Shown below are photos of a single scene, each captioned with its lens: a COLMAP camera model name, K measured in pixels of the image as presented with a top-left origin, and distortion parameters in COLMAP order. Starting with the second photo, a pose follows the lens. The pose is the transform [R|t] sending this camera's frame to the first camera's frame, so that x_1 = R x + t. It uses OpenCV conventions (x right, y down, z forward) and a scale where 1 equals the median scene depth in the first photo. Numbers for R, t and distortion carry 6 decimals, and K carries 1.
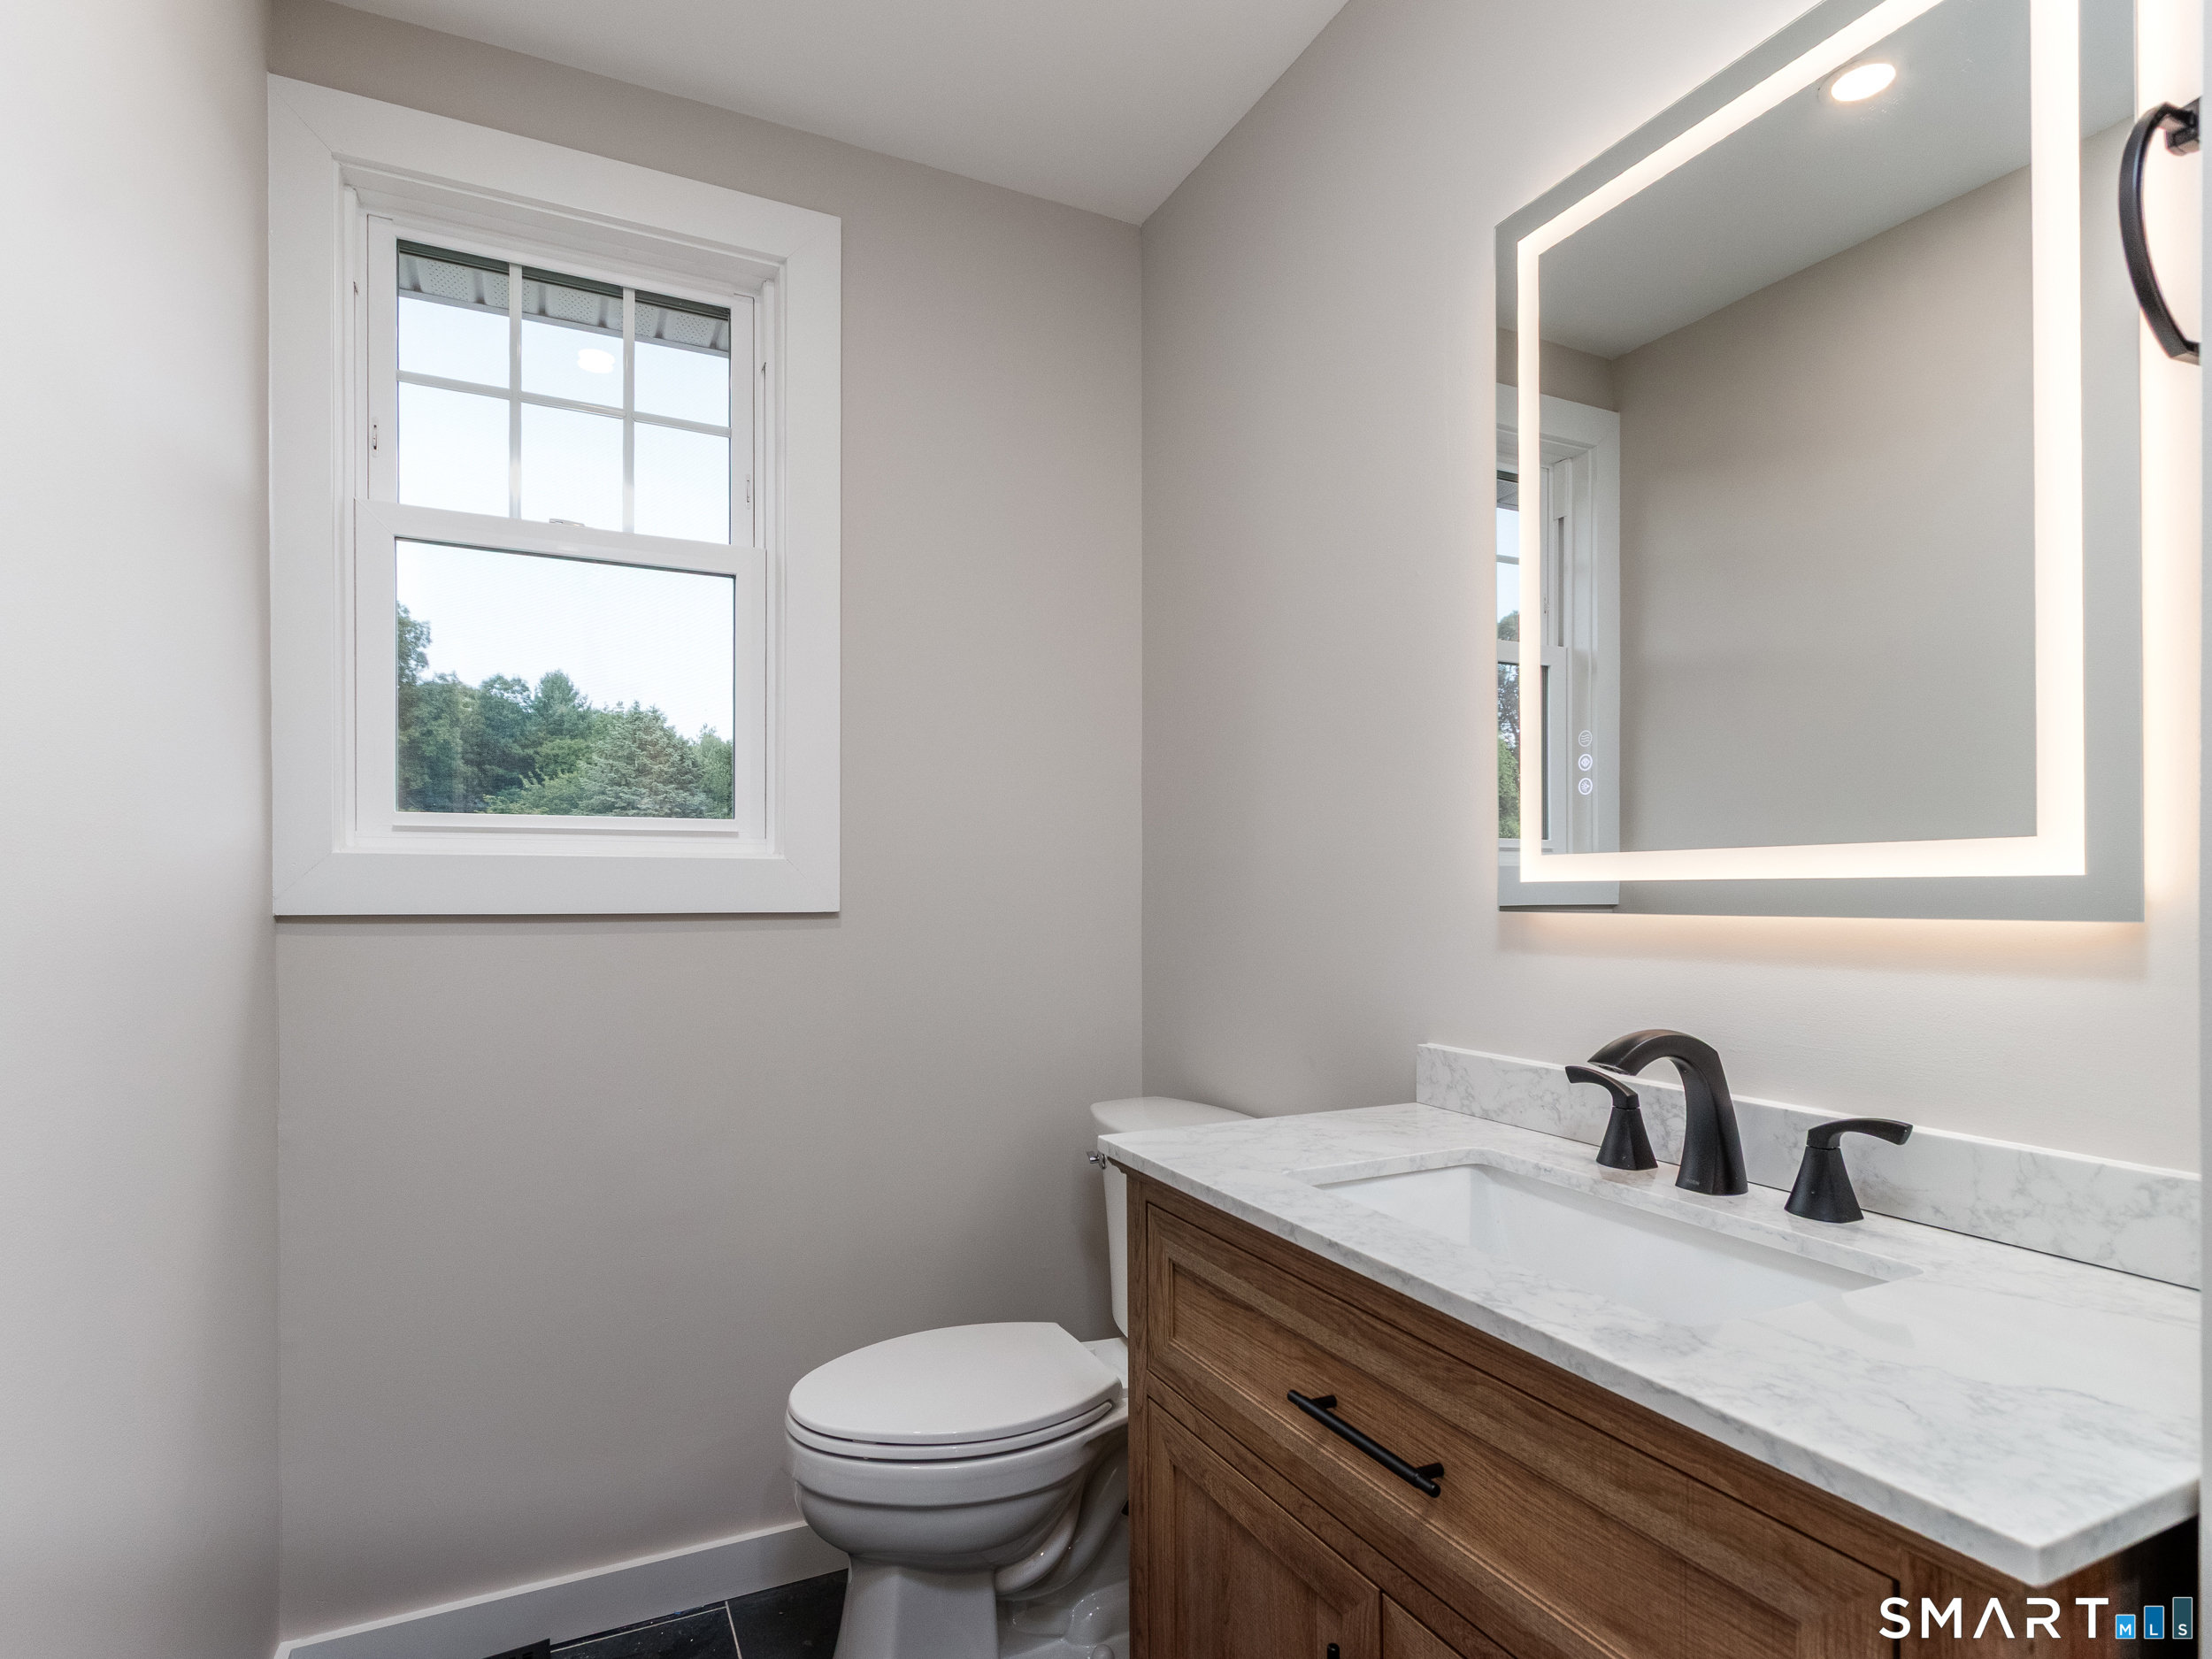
lens RADIAL K [[1145.6, 0, 1102.9], [0, 1145.6, 873.4], [0, 0, 1]] dist [0.010073, -0.003072]
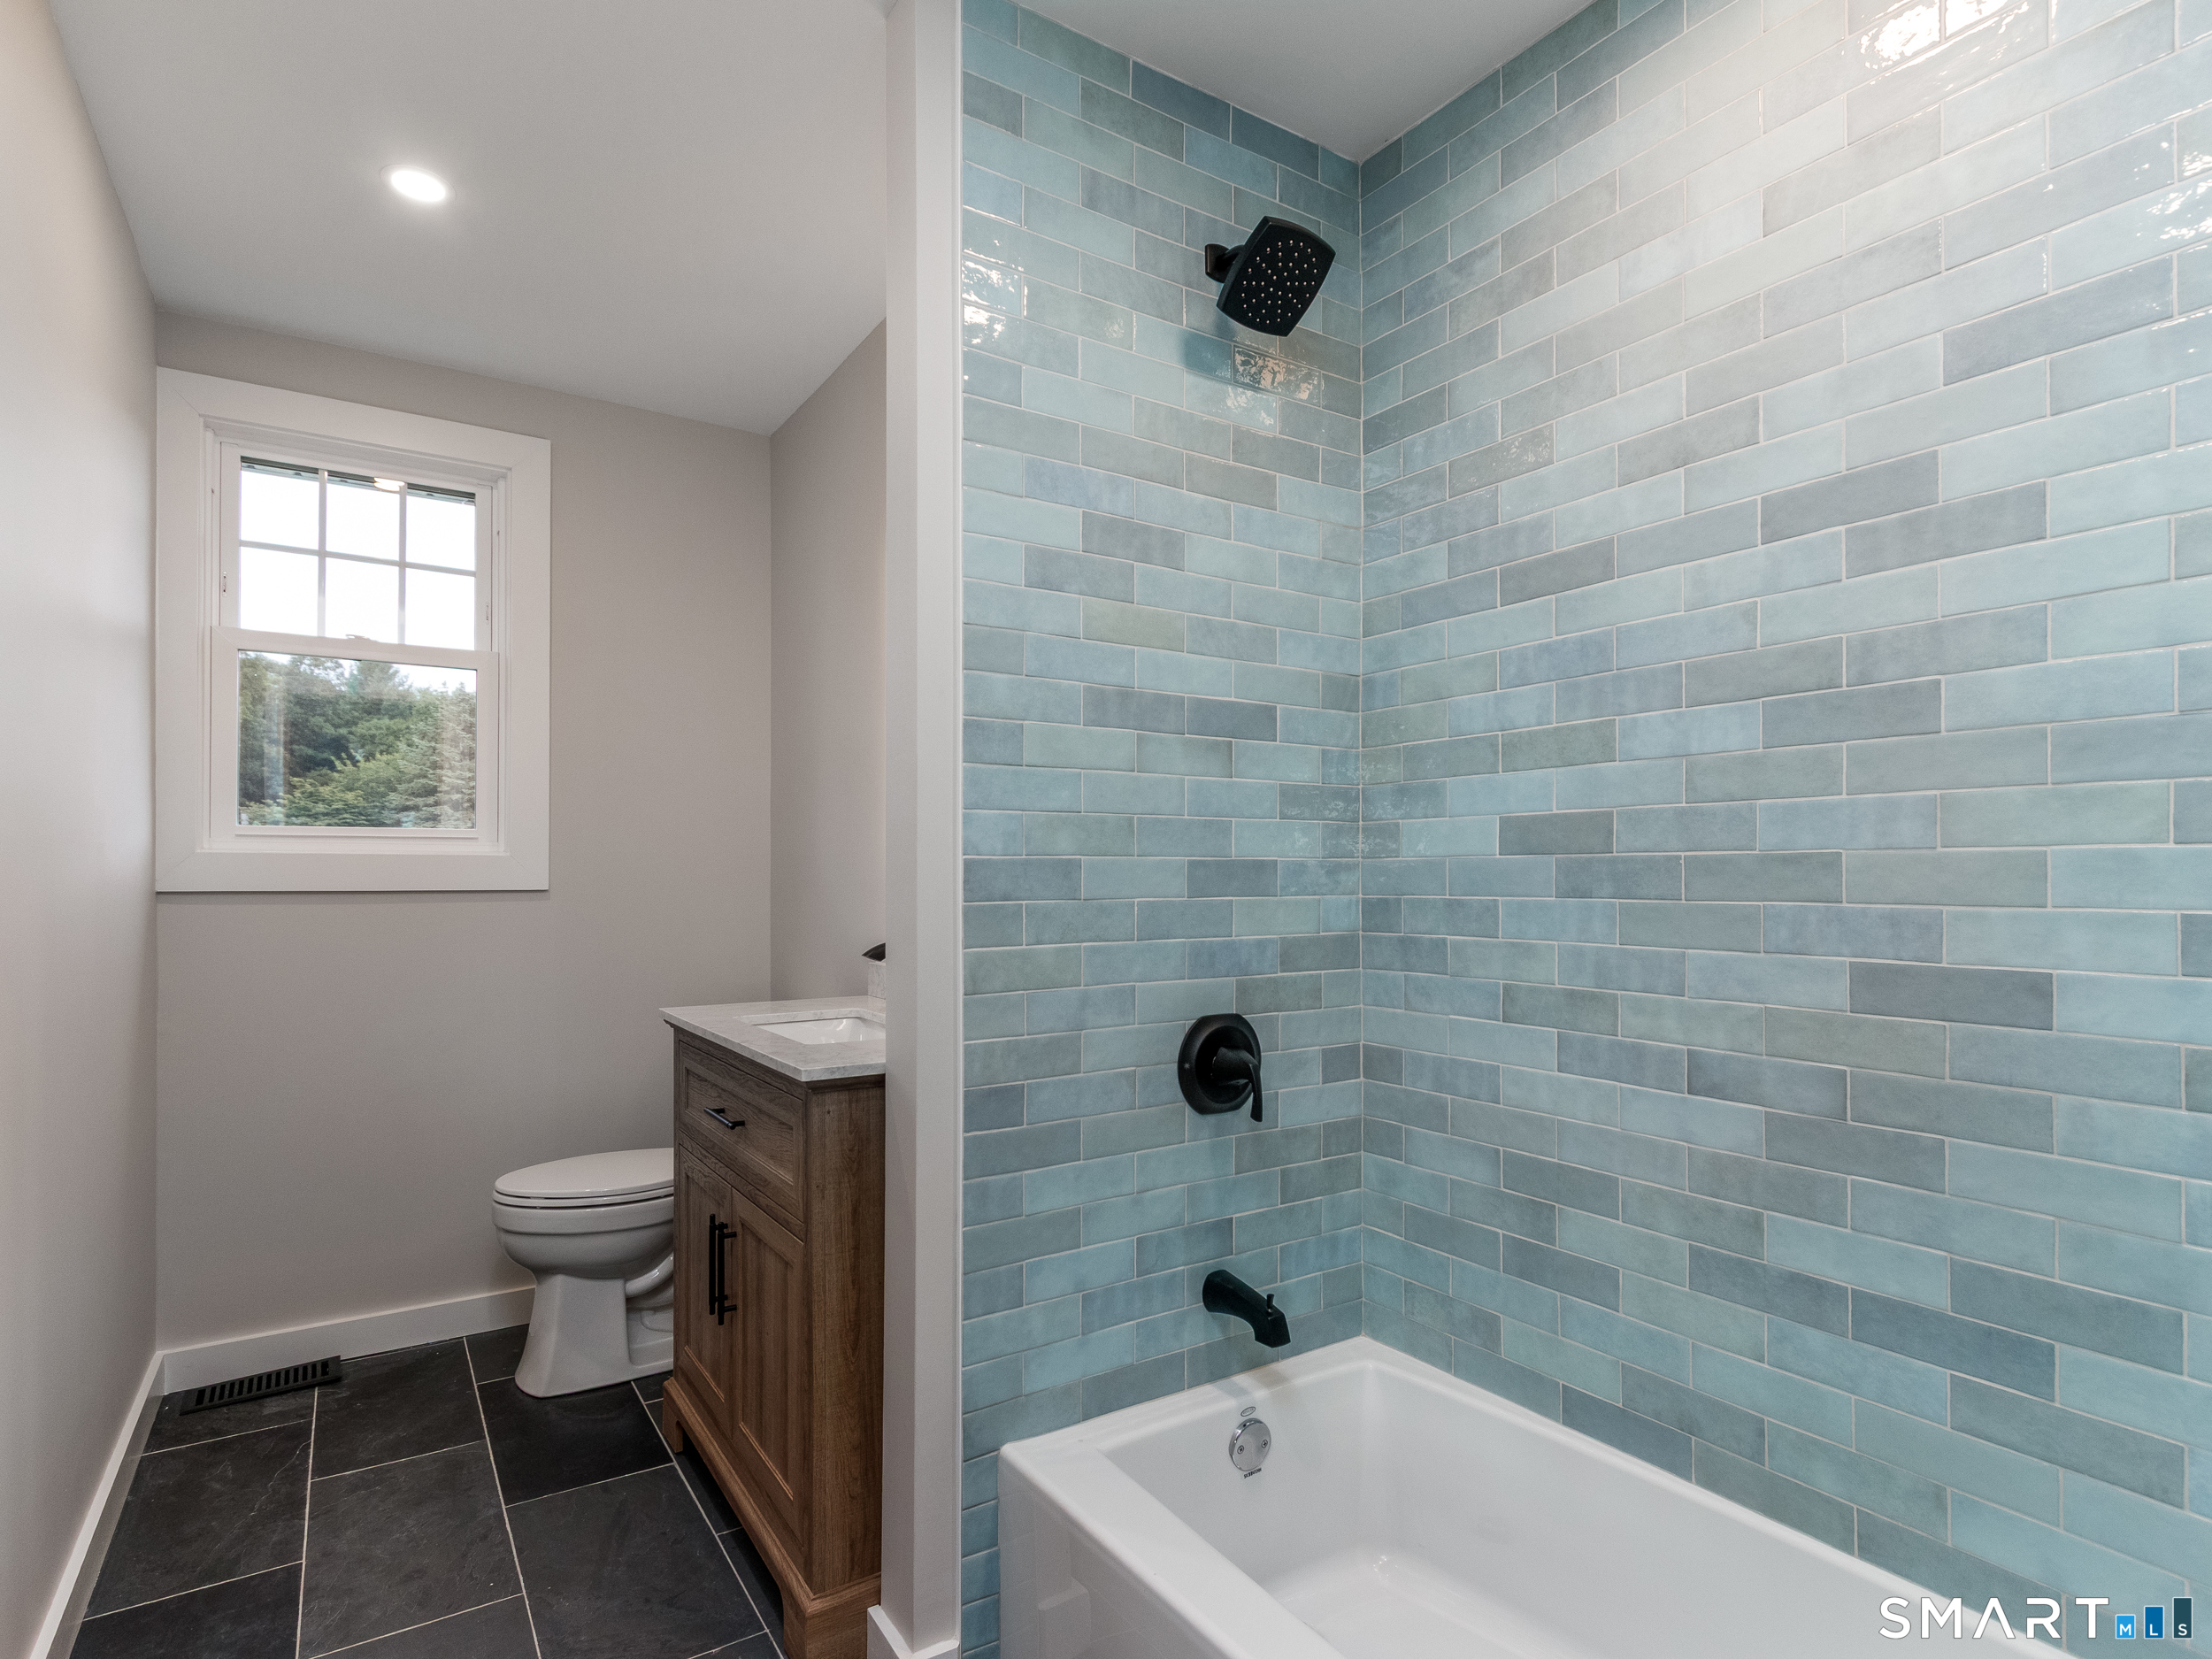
lens RADIAL K [[1145.6, 0, 1106.3], [0, 1145.6, 851.8], [0, 0, 1]] dist [0.010073, -0.003072]
pose [[0.992433, 0.002703, 0.122754, 0.290886], [-0.001732, 0.999966, -0.008020, -0.005850], [-0.122772, 0.007747, 0.992405, -0.555865]]
